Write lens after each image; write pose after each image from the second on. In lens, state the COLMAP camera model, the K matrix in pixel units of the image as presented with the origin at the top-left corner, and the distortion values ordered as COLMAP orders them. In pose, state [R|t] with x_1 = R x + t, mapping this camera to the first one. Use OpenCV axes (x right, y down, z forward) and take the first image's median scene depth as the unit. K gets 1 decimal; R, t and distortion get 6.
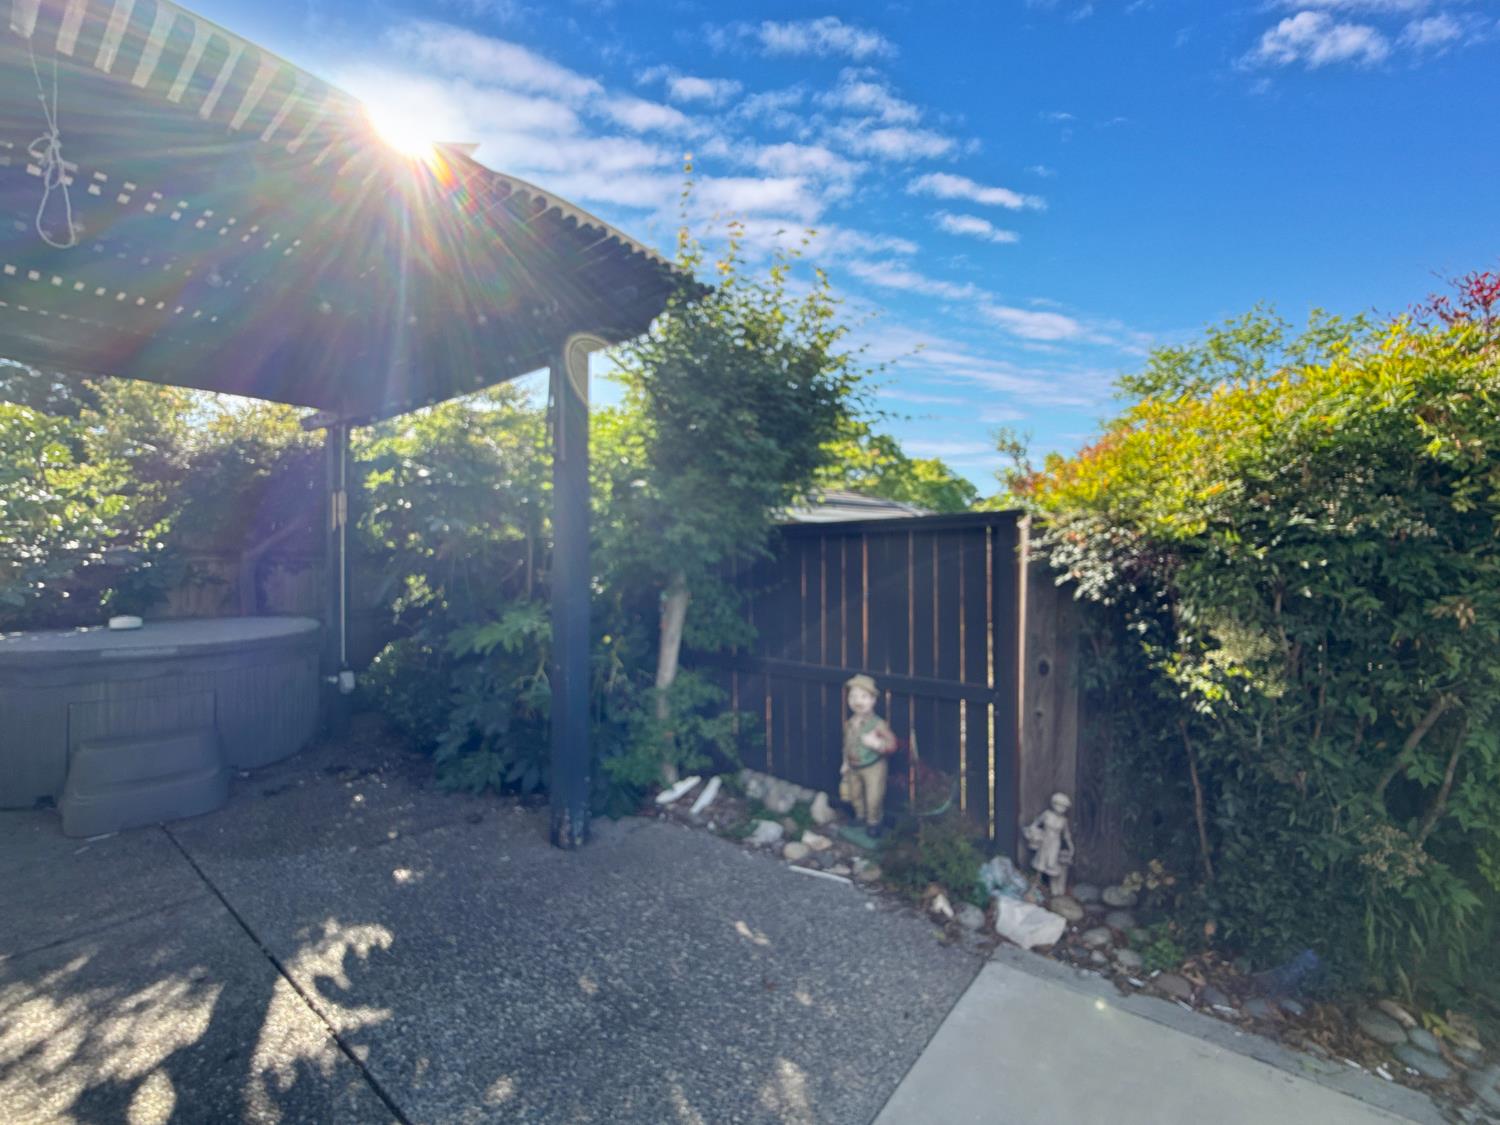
lens RADIAL K [[629.8, 0, 766.1], [0, 629.8, 565.7], [0, 0, 1]] dist [-0.002509, 0.000297]
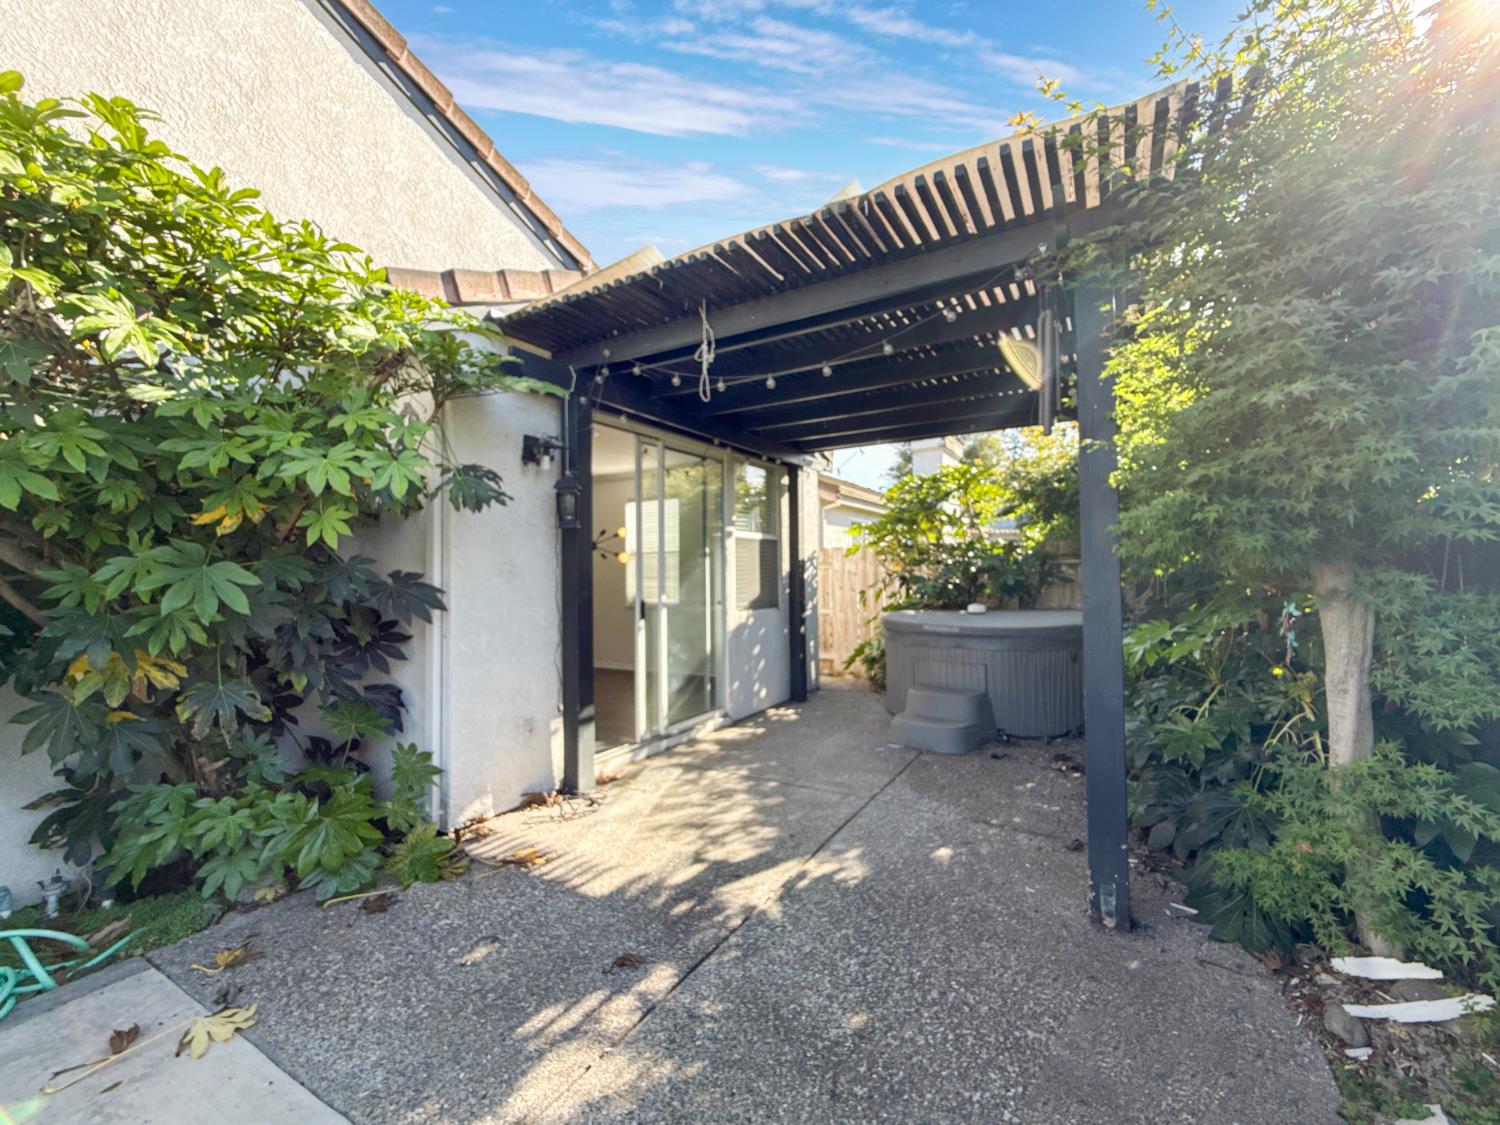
lens RADIAL K [[629.8, 0, 760.9], [0, 629.8, 562.5], [0, 0, 1]] dist [-0.002509, 0.000297]
pose [[0.153060, -0.005001, -0.988204, 0.562594], [0.009771, 0.999946, -0.003547, -0.013664], [0.988169, -0.009113, 0.153100, 0.636444]]
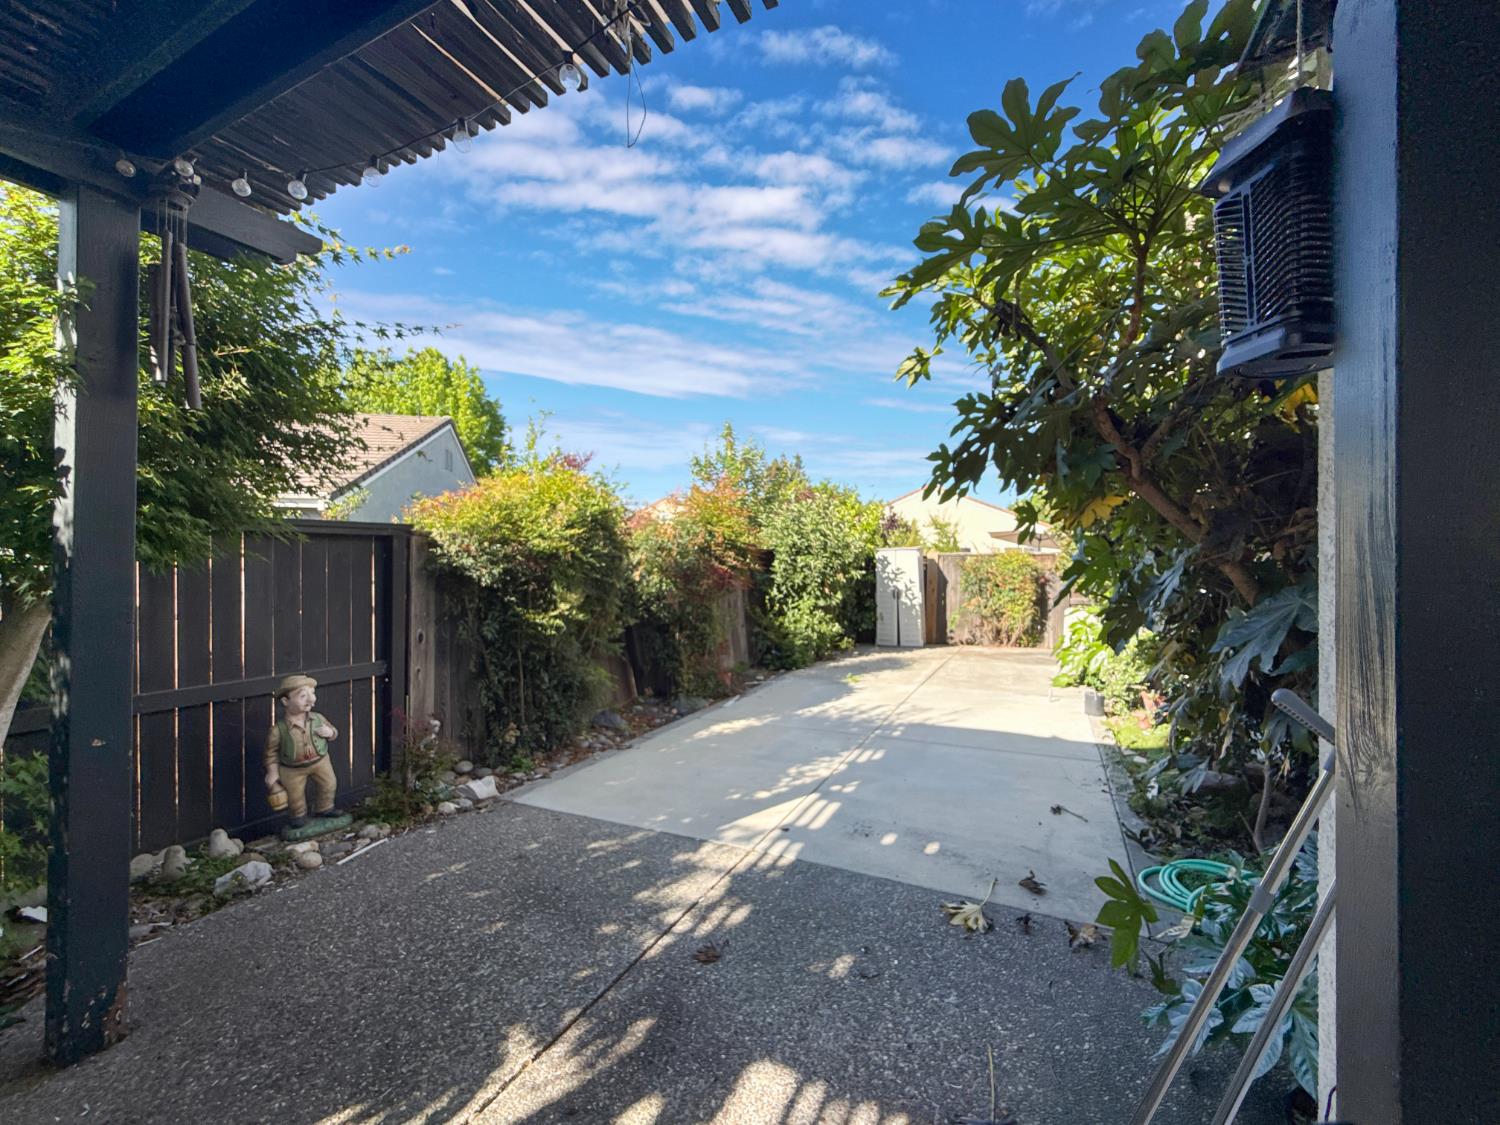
lens RADIAL K [[609.9, 0, 754.3], [0, 609.9, 559.8], [0, 0, 1]] dist [0.000187, -0.000035]
pose [[-0.213064, -0.000399, 0.977038, -1.324176], [-0.010448, 0.999944, -0.001871, -0.023704], [-0.976982, -0.010607, -0.213056, 0.687586]]
